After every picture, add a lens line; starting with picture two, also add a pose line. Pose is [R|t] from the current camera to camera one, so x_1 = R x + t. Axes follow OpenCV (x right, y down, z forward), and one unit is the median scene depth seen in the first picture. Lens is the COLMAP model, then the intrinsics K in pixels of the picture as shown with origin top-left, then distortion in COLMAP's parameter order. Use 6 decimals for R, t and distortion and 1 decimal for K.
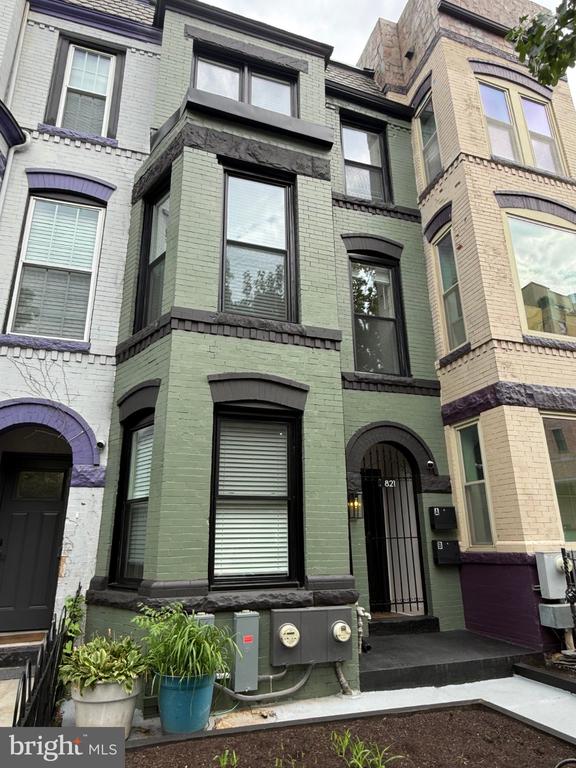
lens RADIAL K [[491.4, 0, 284.0], [0, 491.4, 381.2], [0, 0, 1]] dist [-0.001788, 0.001153]
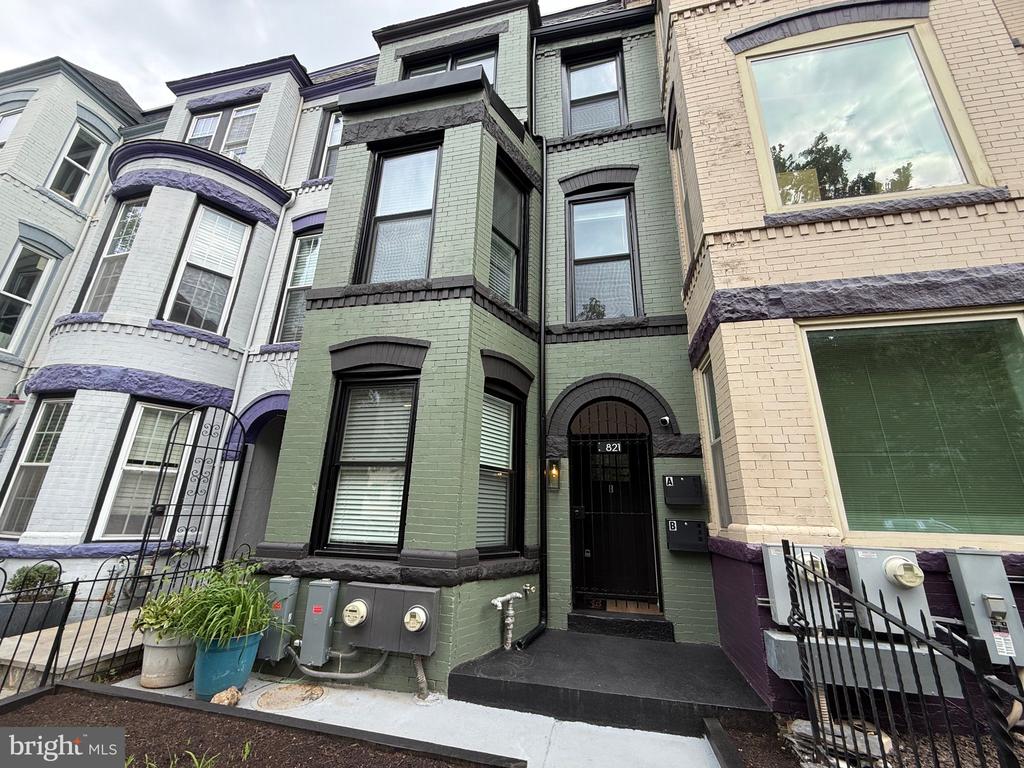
lens RADIAL K [[406.4, 0, 506.3], [0, 406.4, 382.6], [0, 0, 1]] dist [-0.001518, 0.000507]
pose [[0.847857, -0.125269, -0.515215, 0.482739], [0.127010, 0.991384, -0.032033, 0.112293], [0.514789, -0.038278, 0.856462, 0.369374]]
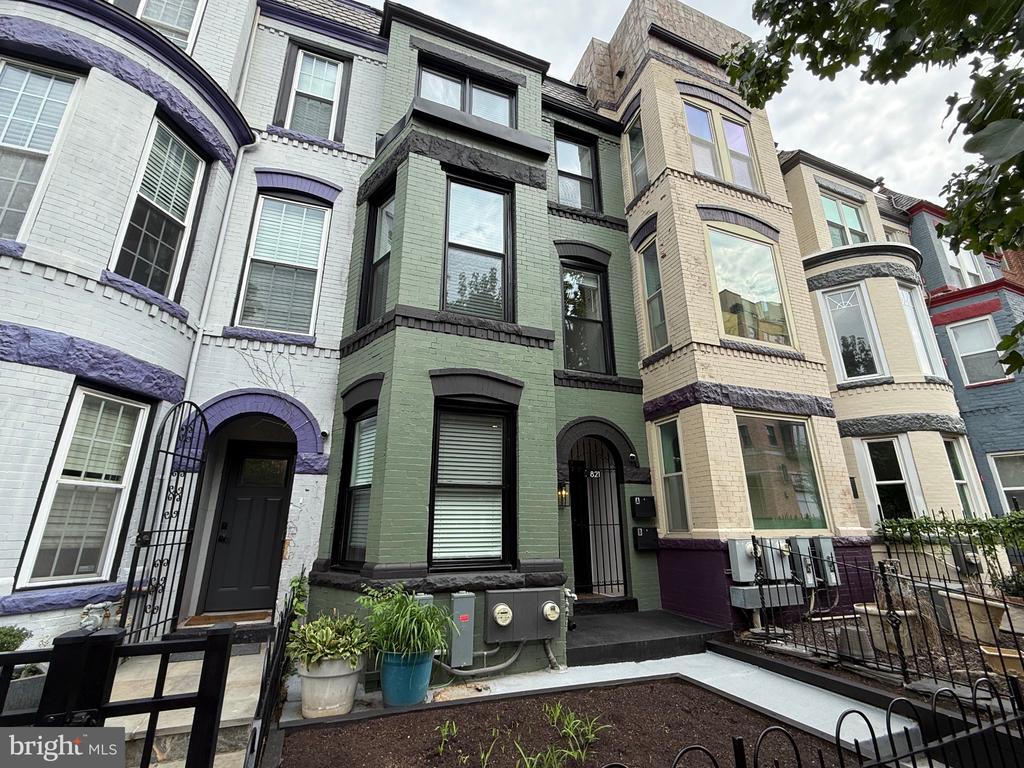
lens RADIAL K [[461.4, 0, 507.9], [0, 461.4, 381.9], [0, 0, 1]] dist [-0.001301, 0.000416]
pose [[0.999157, 0.019691, 0.036030, -0.017501], [-0.020058, 0.999750, 0.009832, -0.000040], [-0.035827, -0.010546, 0.999302, -0.000198]]
